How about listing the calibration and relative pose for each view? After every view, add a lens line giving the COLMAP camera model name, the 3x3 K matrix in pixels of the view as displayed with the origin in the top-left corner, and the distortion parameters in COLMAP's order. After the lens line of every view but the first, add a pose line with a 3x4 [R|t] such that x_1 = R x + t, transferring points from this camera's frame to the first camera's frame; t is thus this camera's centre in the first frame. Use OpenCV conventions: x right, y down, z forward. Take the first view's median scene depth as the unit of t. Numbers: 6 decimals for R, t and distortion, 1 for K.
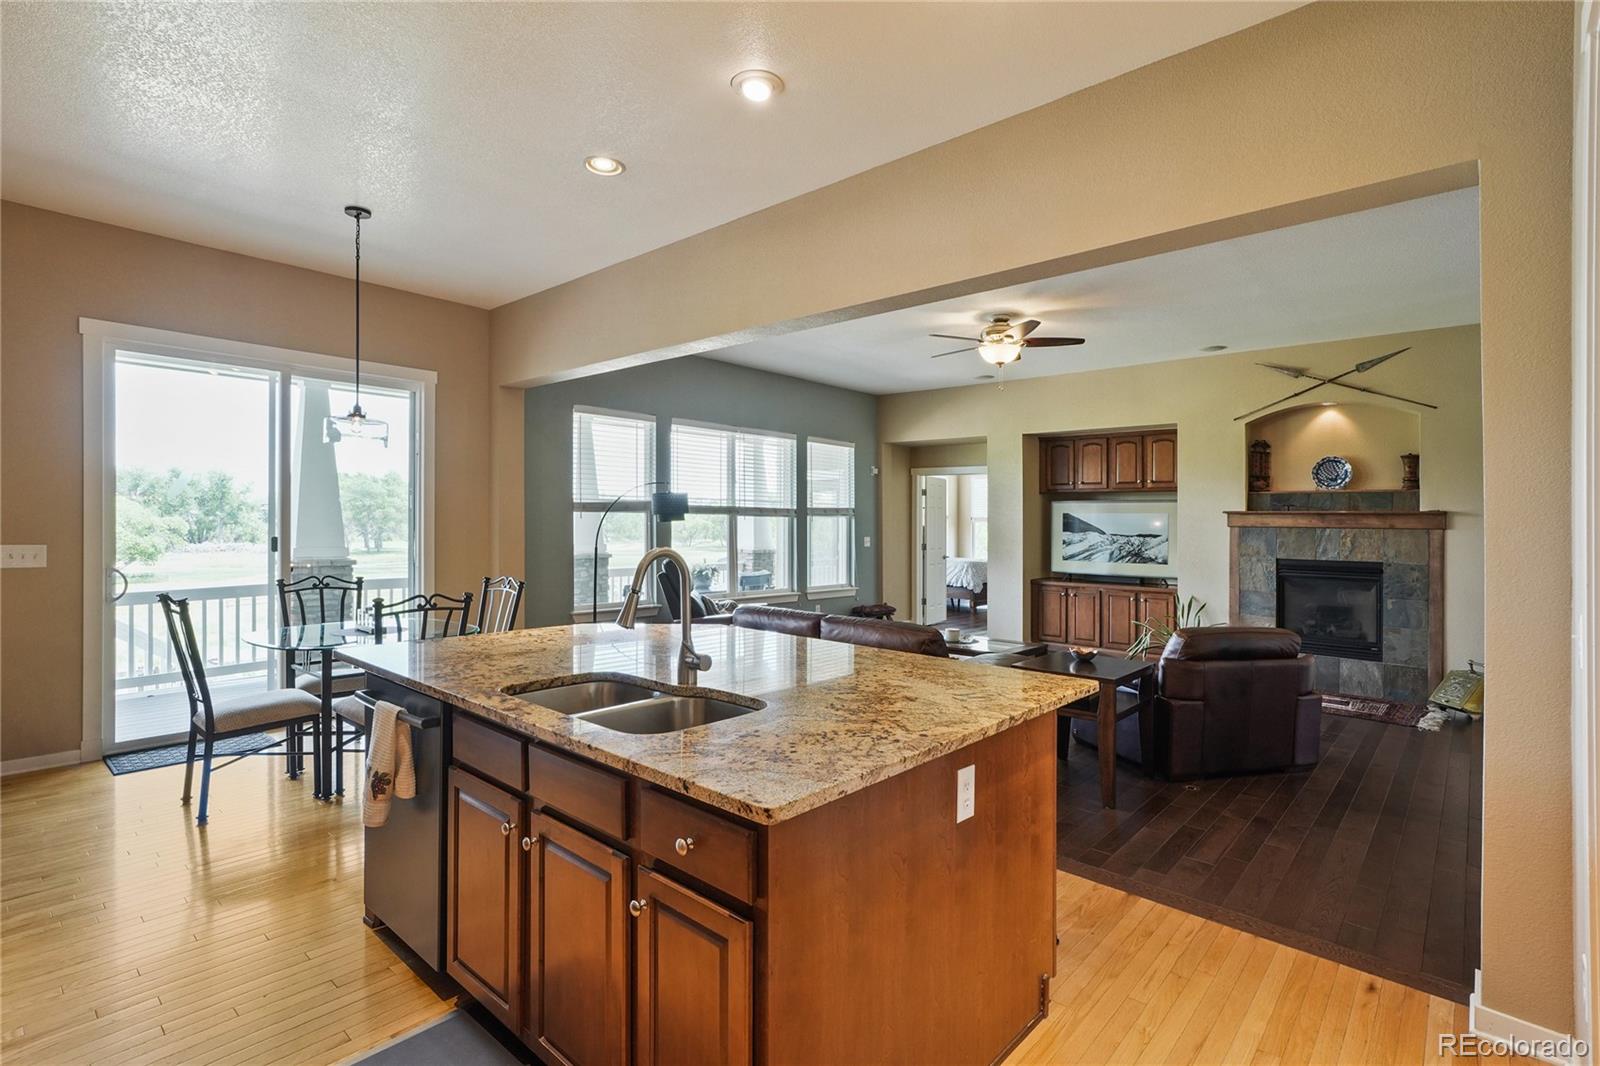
lens RADIAL K [[775.2, 0, 796.8], [0, 775.2, 530.8], [0, 0, 1]] dist [-0.026112, 0.006625]
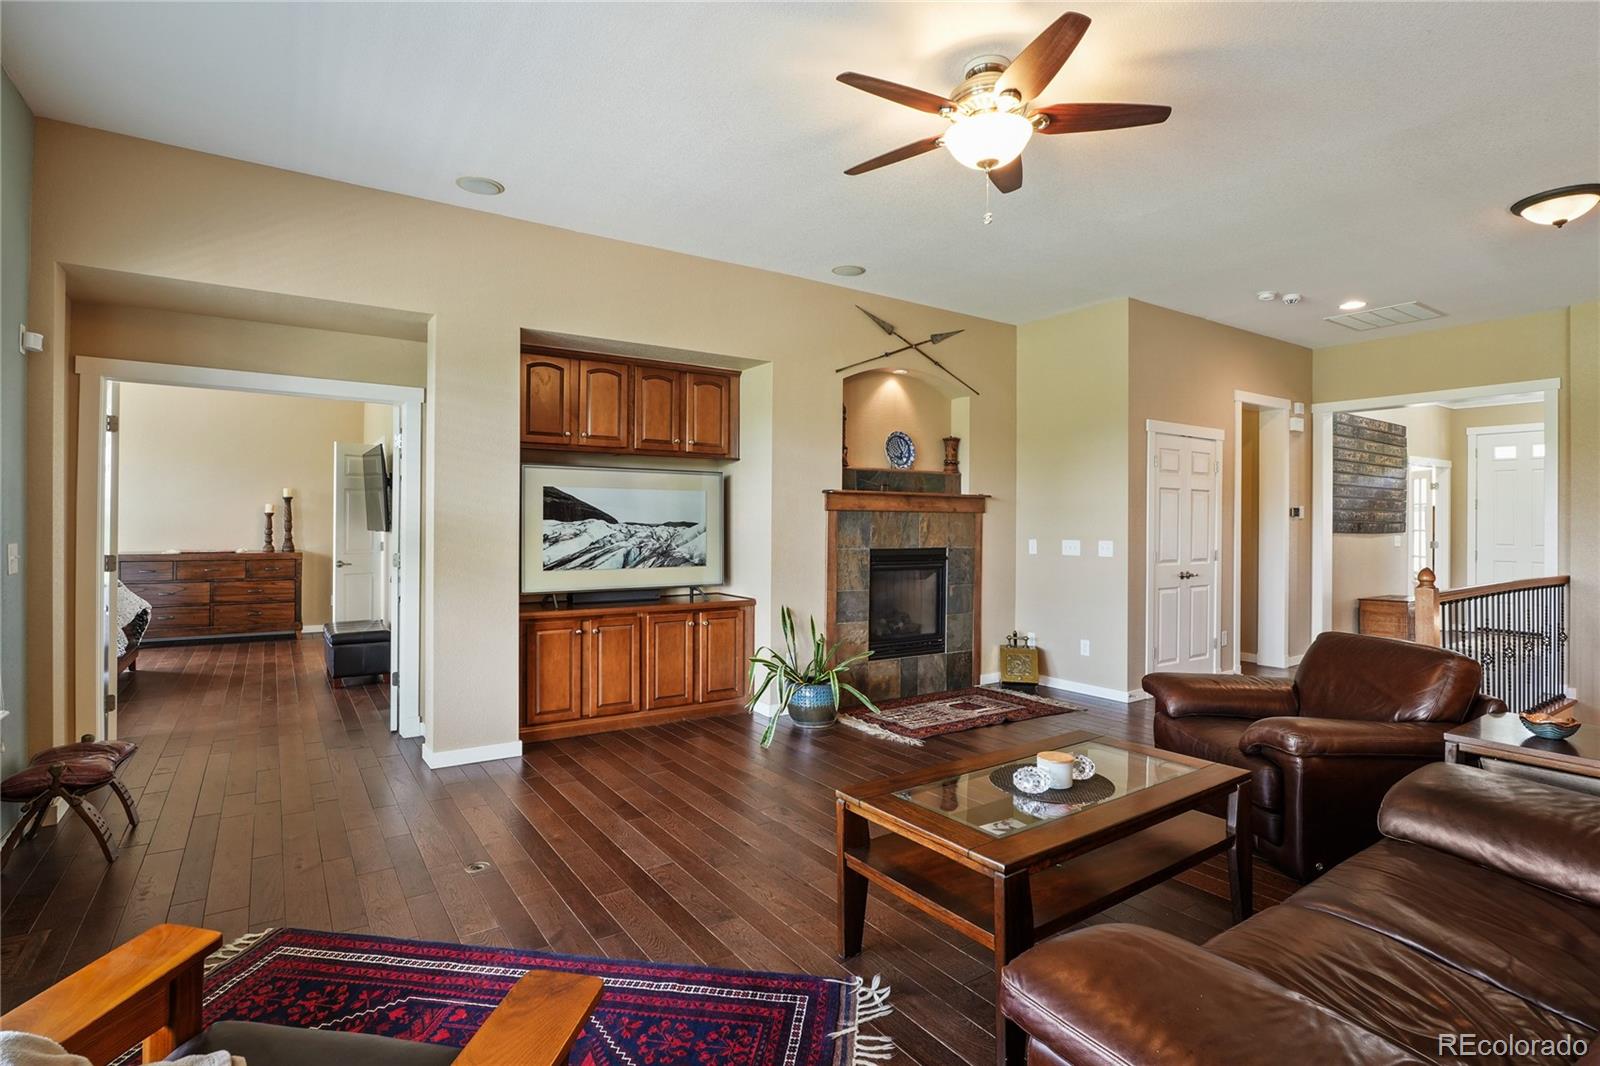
lens RADIAL K [[775.2, 0, 810.2], [0, 775.2, 510.7], [0, 0, 1]] dist [-0.026112, 0.006625]
pose [[0.217148, 0.001291, 0.976138, -0.192240], [0.006849, 0.999972, -0.002846, -0.002978], [-0.976115, 0.007303, 0.217133, 0.861959]]
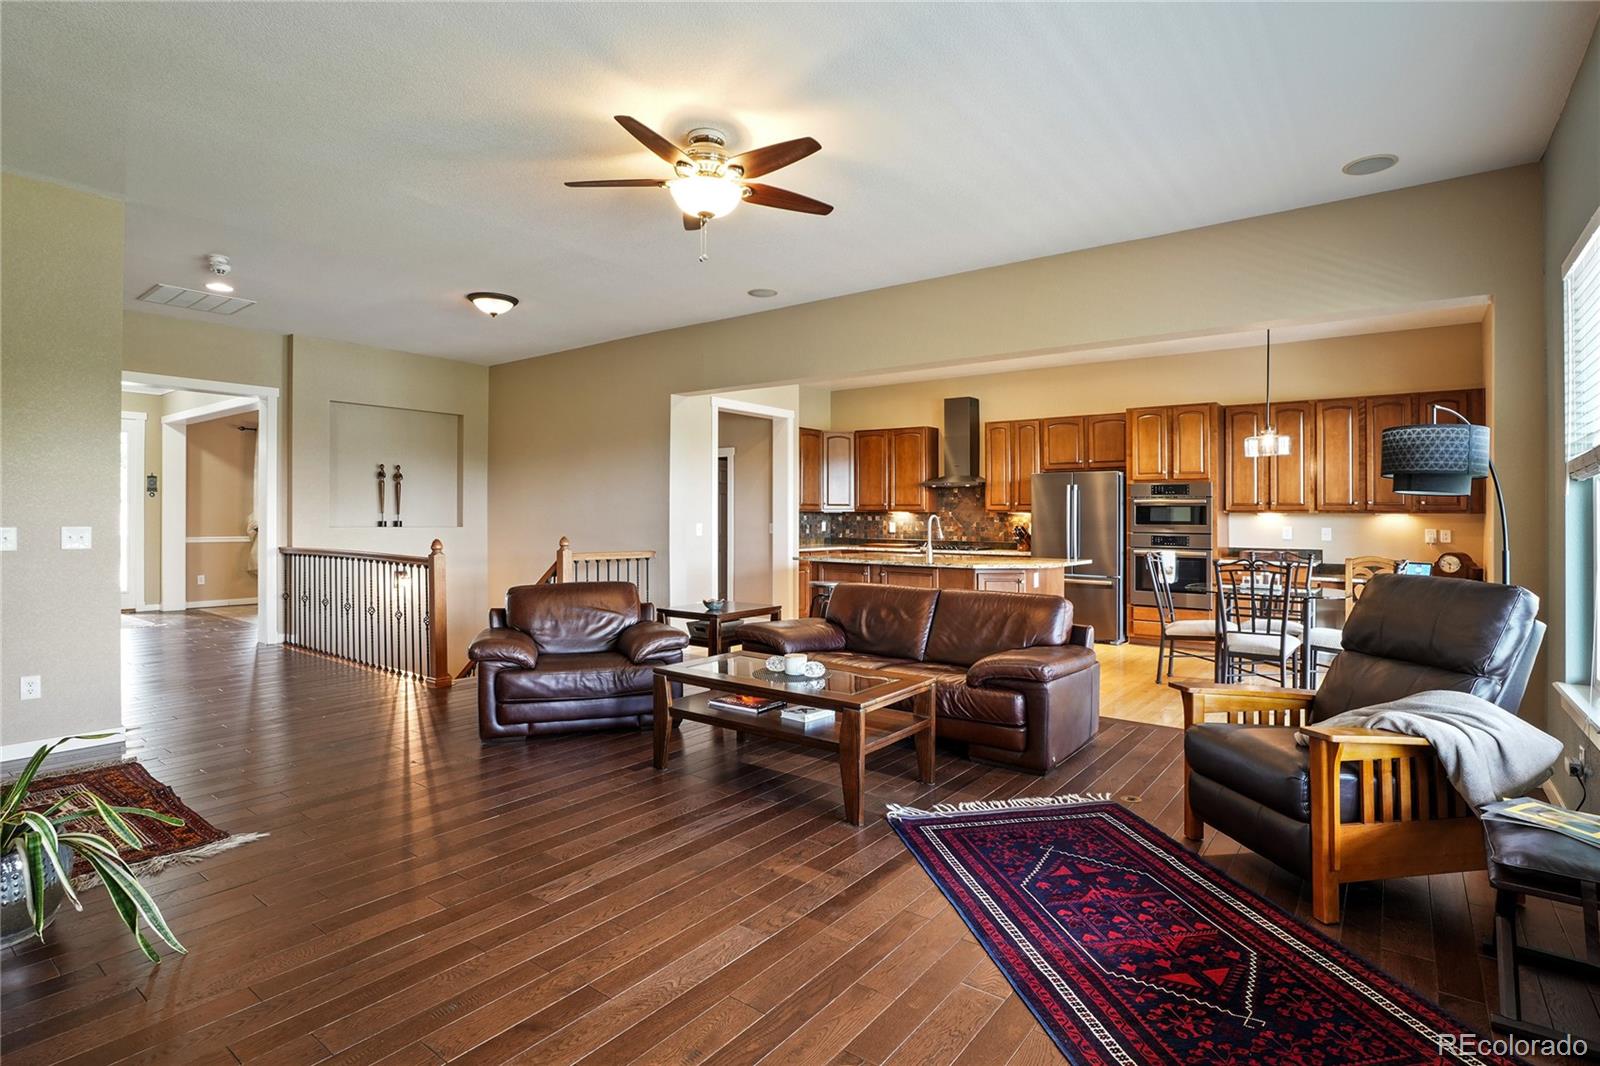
lens RADIAL K [[775.2, 0, 774.7], [0, 775.2, 519.1], [0, 0, 1]] dist [-0.026112, 0.006625]
pose [[-0.998553, -0.021575, -0.049249, 0.227841], [-0.022269, 0.999660, 0.013580, 0.004232], [0.048940, 0.014657, -0.998694, 1.390232]]
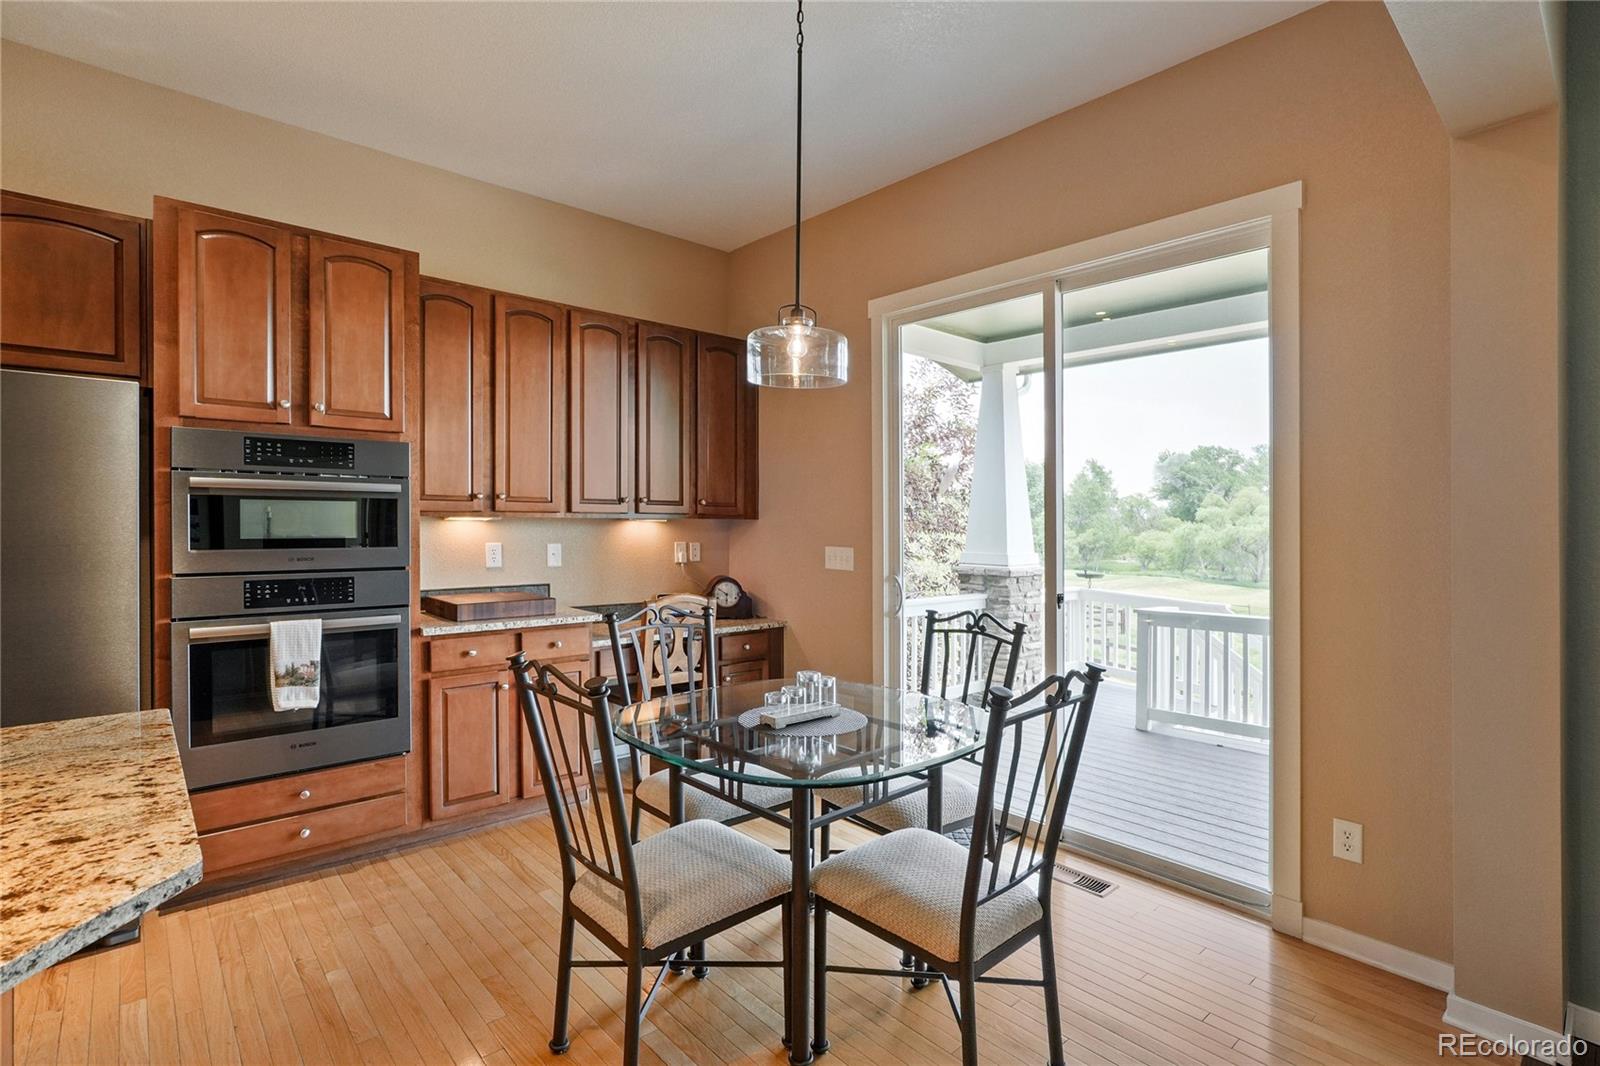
lens RADIAL K [[775.2, 0, 819.7], [0, 775.2, 518.6], [0, 0, 1]] dist [-0.026112, 0.006625]
pose [[-0.095377, -0.016777, -0.995300, -0.011185], [-0.022239, 0.999644, -0.014720, -0.001186], [0.995193, 0.020731, -0.095716, 0.637808]]
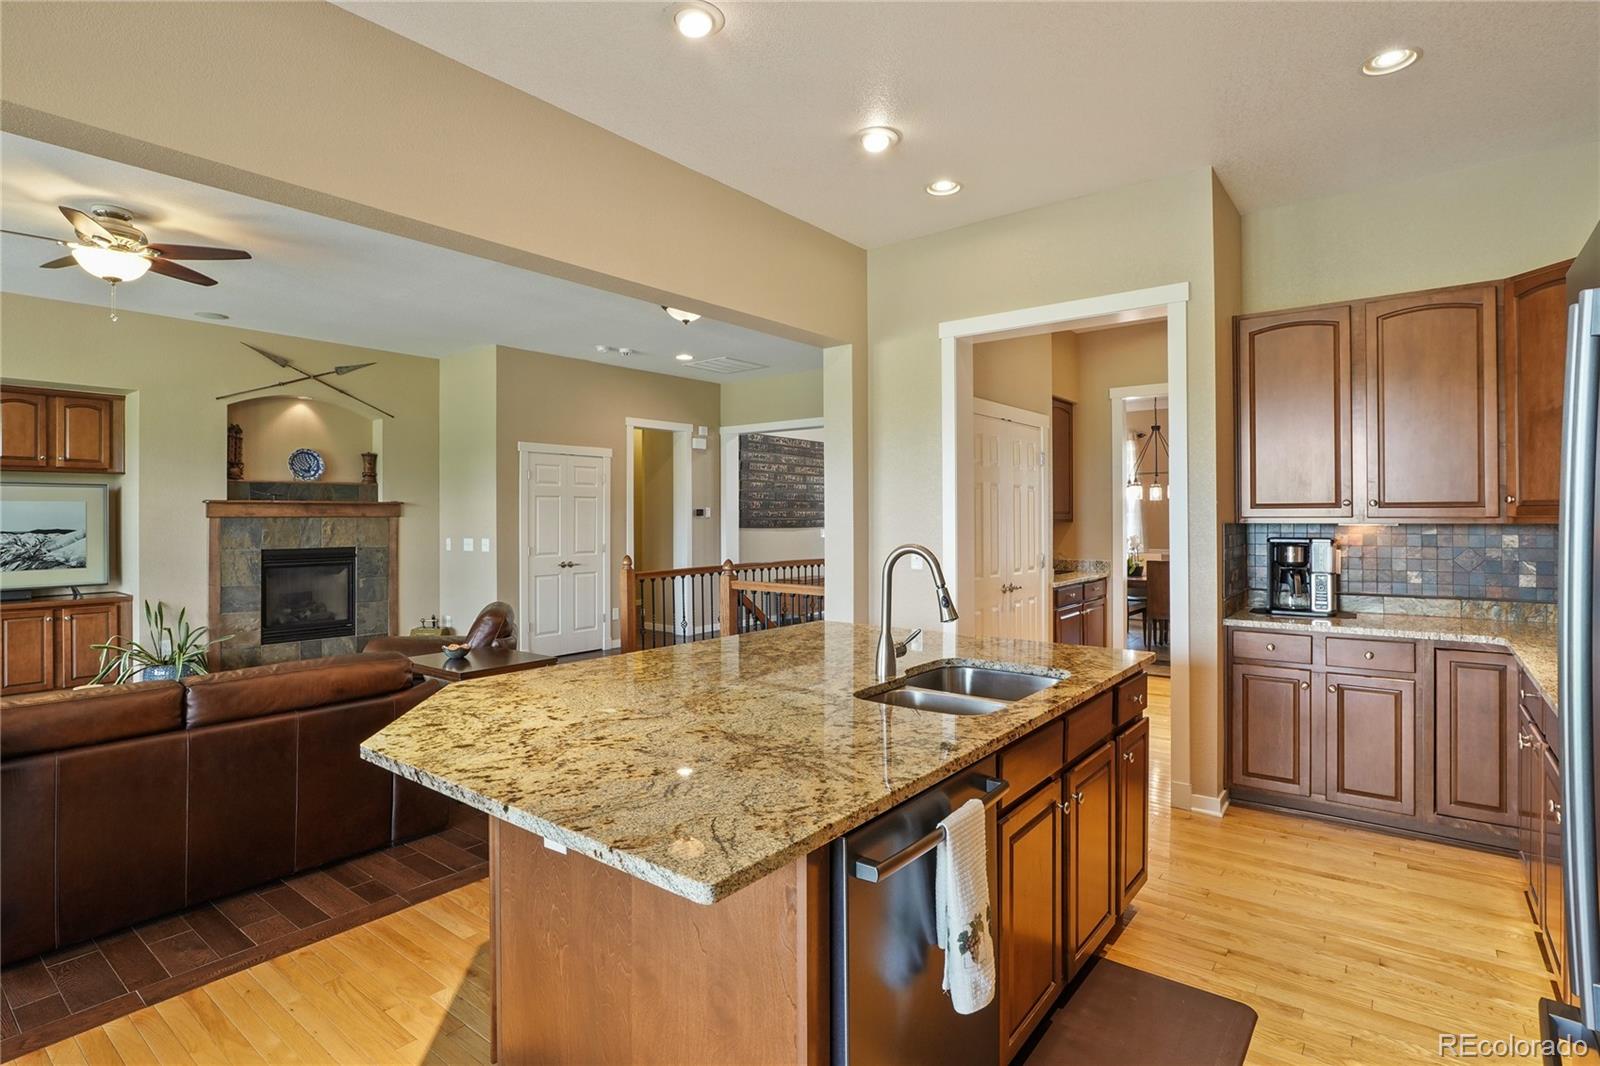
lens RADIAL K [[775.2, 0, 784.0], [0, 775.2, 502.3], [0, 0, 1]] dist [-0.026112, 0.006625]
pose [[-0.073333, 0.005323, 0.997293, -0.374399], [0.014629, 0.999884, -0.004261, -0.009460], [-0.997200, 0.014277, -0.073402, 0.406506]]
